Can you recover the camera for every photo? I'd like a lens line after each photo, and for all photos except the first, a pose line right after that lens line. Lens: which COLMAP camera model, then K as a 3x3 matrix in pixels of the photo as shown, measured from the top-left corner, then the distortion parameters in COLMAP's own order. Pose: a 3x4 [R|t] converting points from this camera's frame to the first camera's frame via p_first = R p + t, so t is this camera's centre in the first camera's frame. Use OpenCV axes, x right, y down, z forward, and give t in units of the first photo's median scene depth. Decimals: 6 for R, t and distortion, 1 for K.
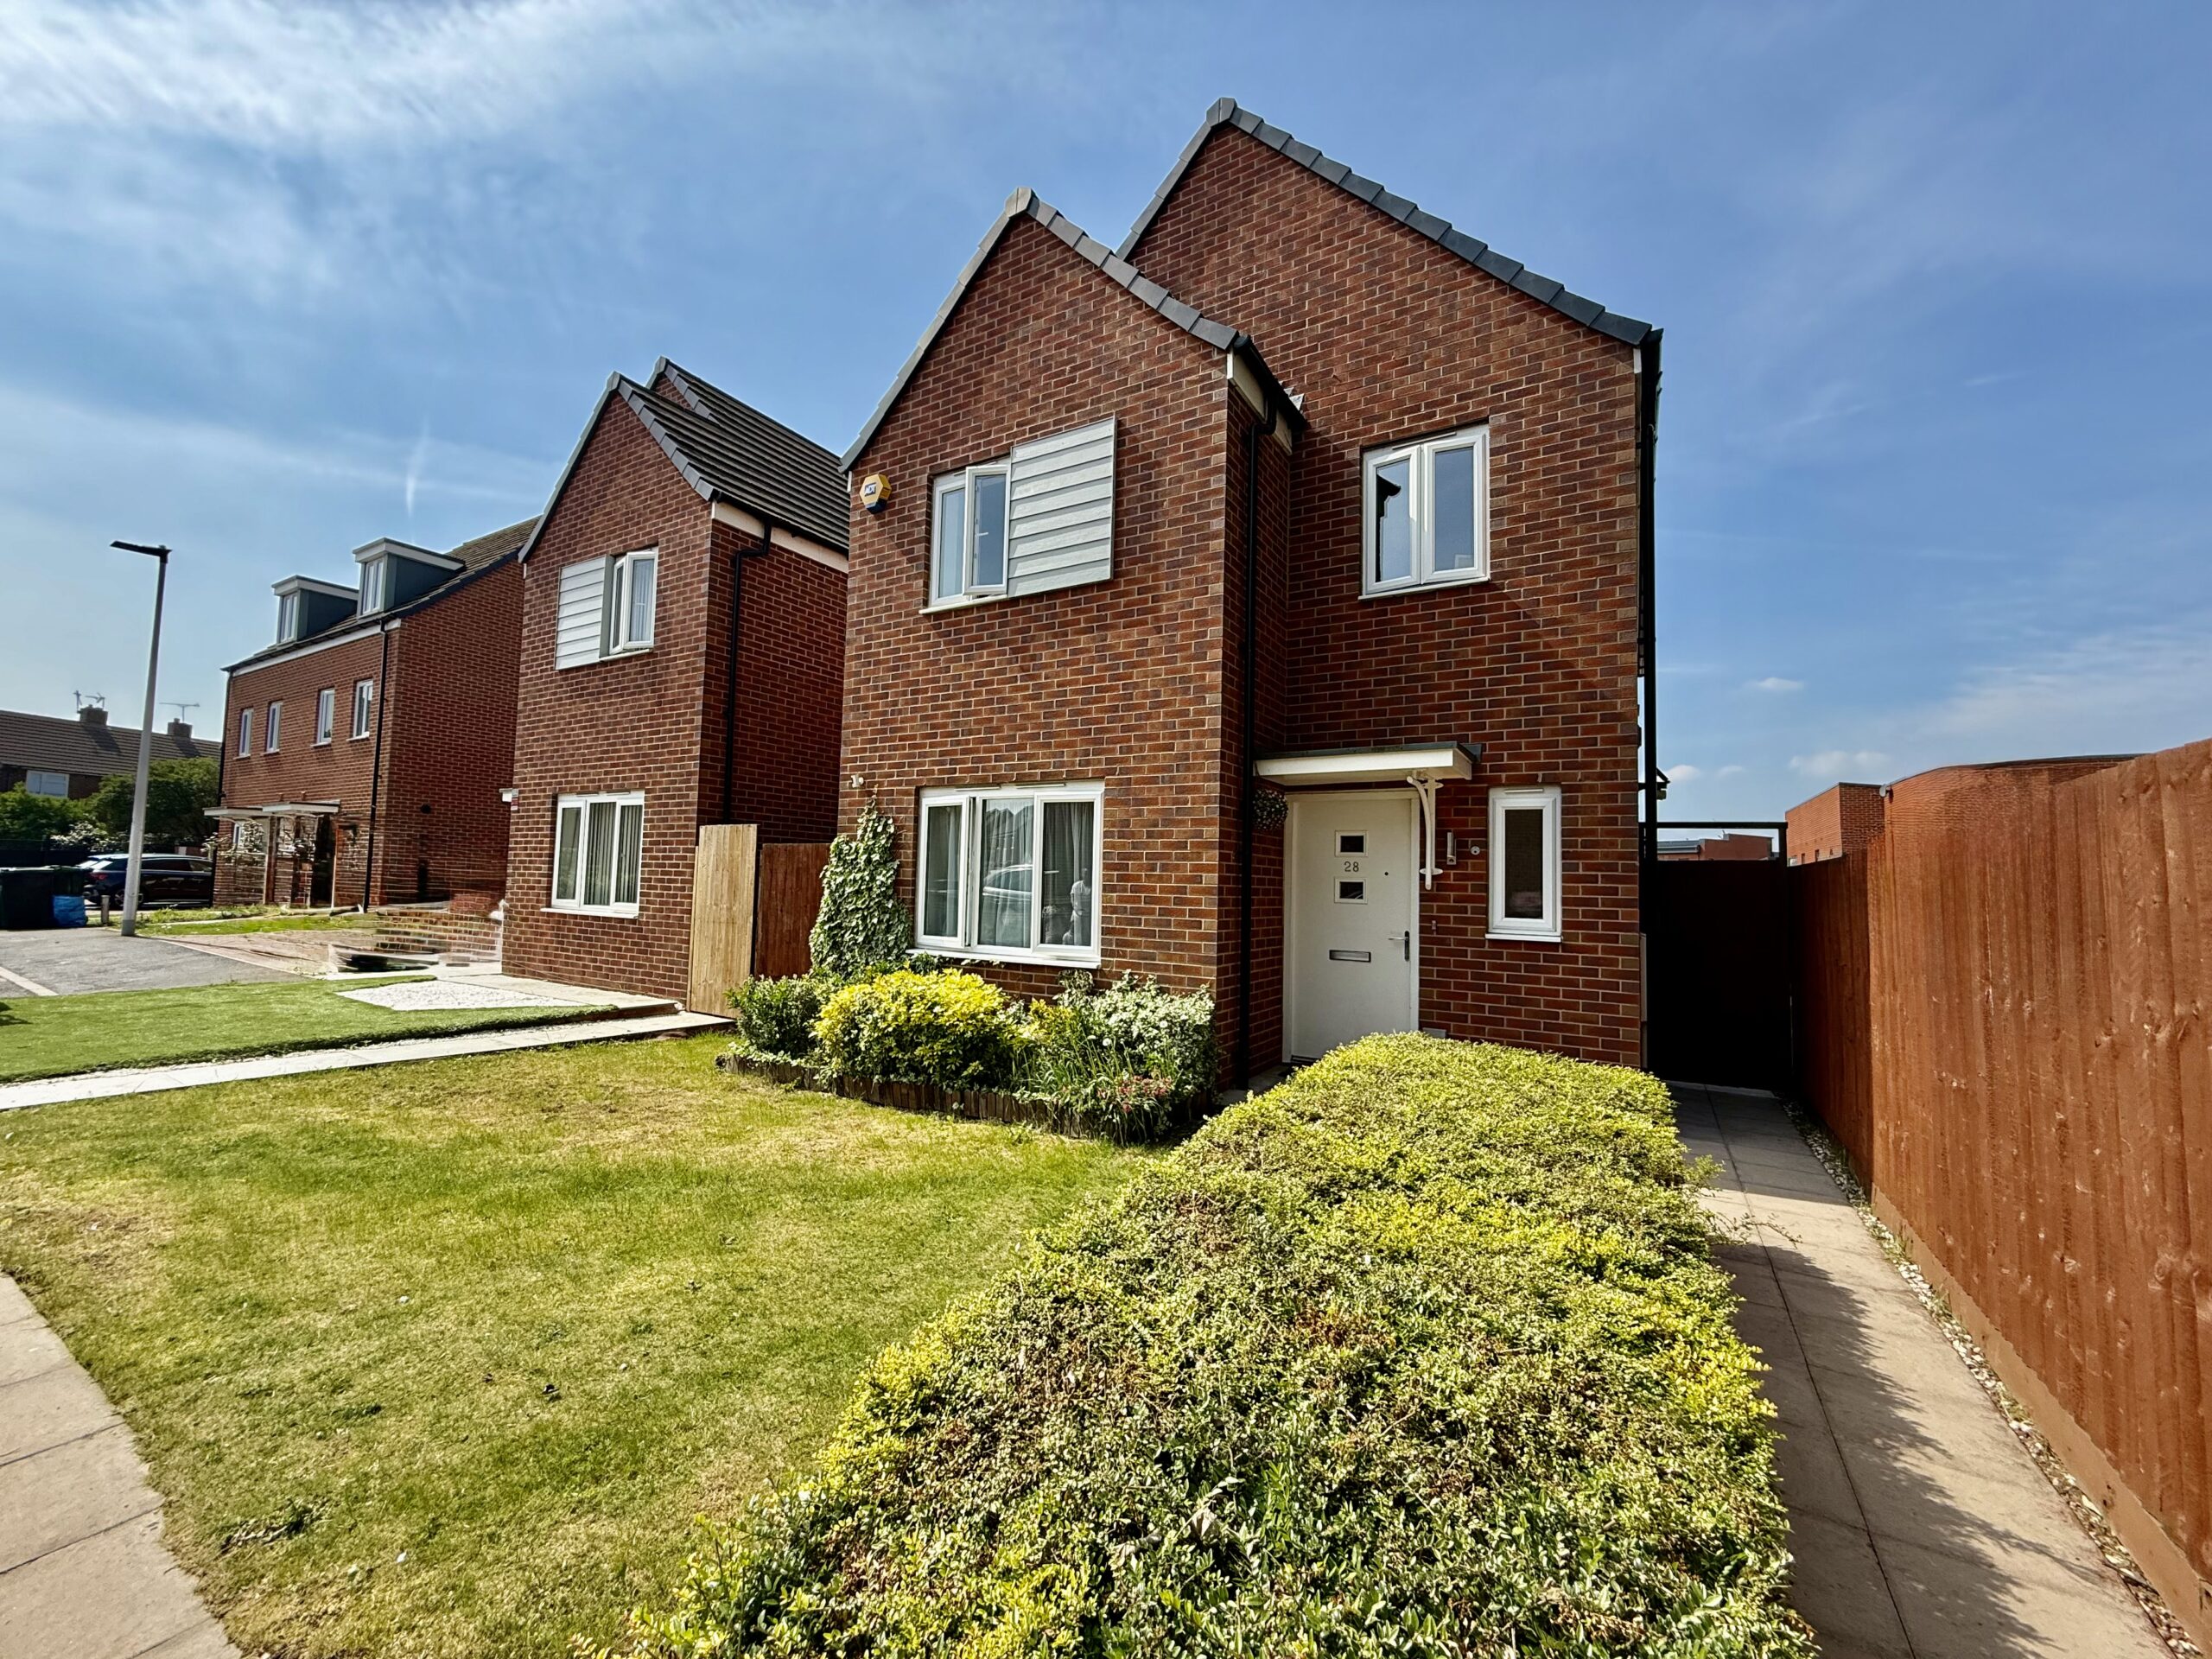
lens RADIAL K [[892.3, 0, 1100.5], [0, 892.3, 821.0], [0, 0, 1]] dist [0.001927, 0.000183]
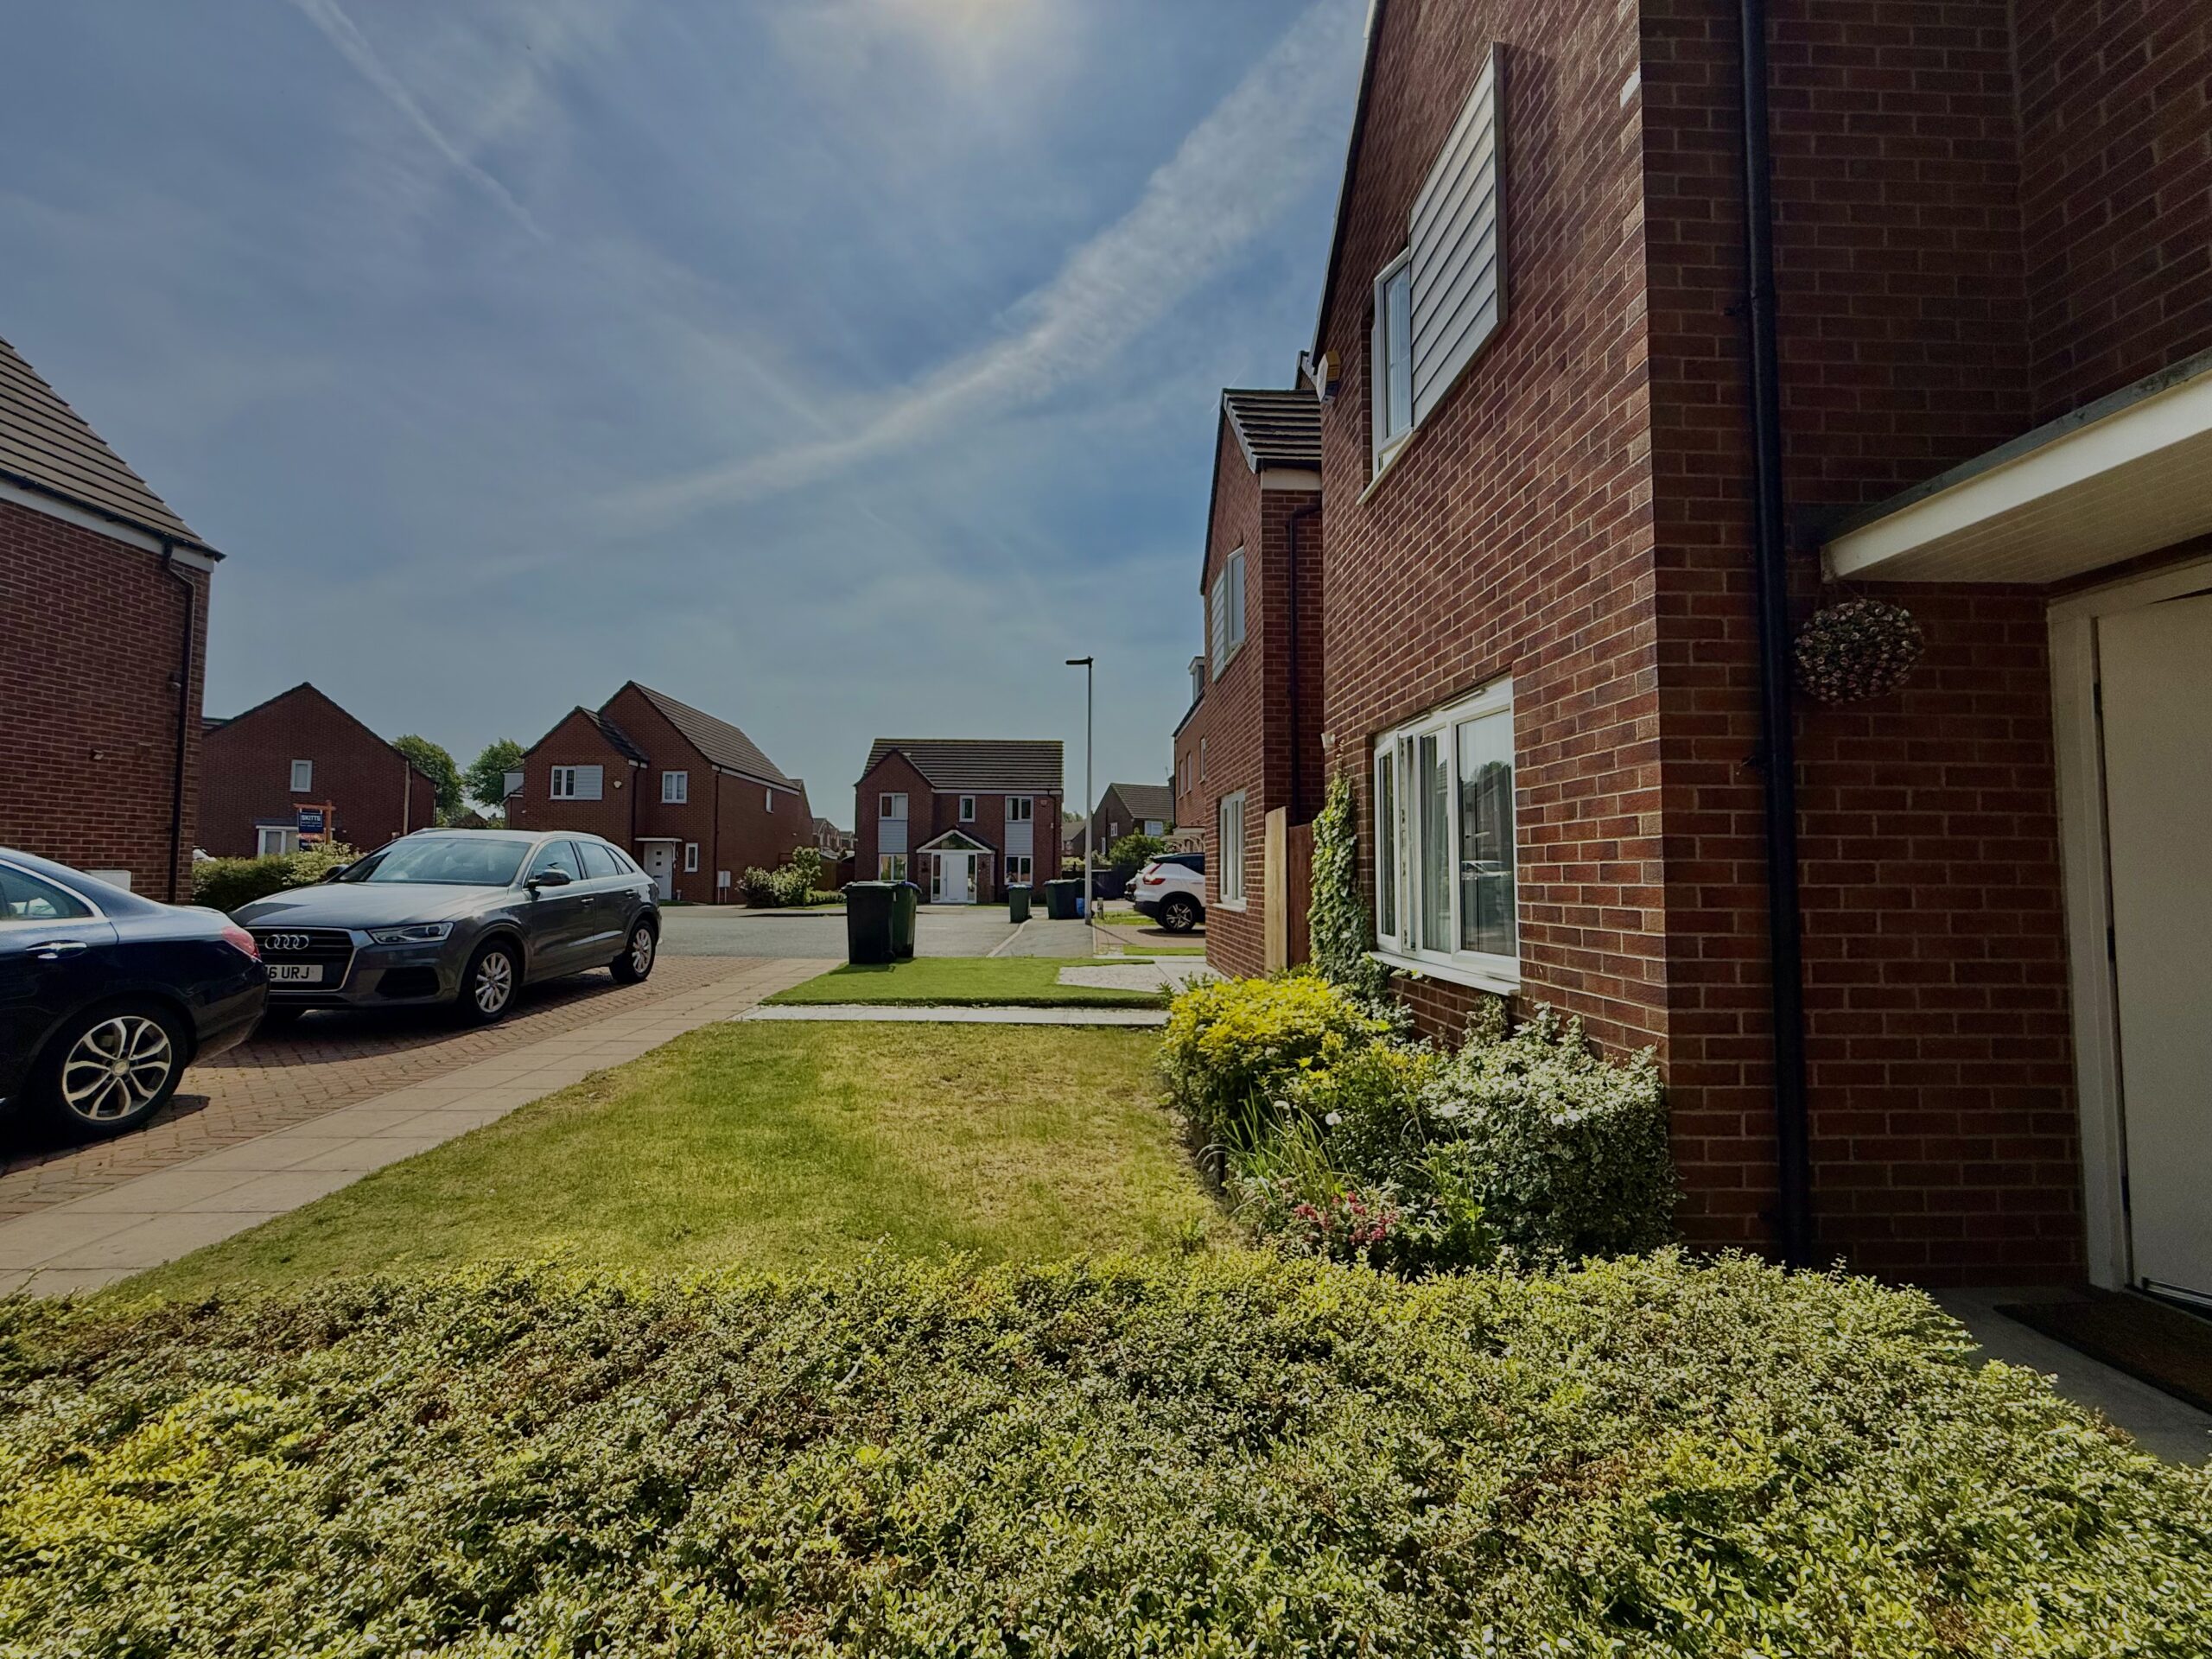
lens RADIAL K [[892.3, 0, 1100.5], [0, 892.3, 821.0], [0, 0, 1]] dist [0.001927, 0.000183]
pose [[0.550687, -0.074241, -0.831403, 0.344997], [0.063648, 0.996872, -0.046859, 0.065559], [0.832281, -0.027113, 0.553690, 0.482152]]
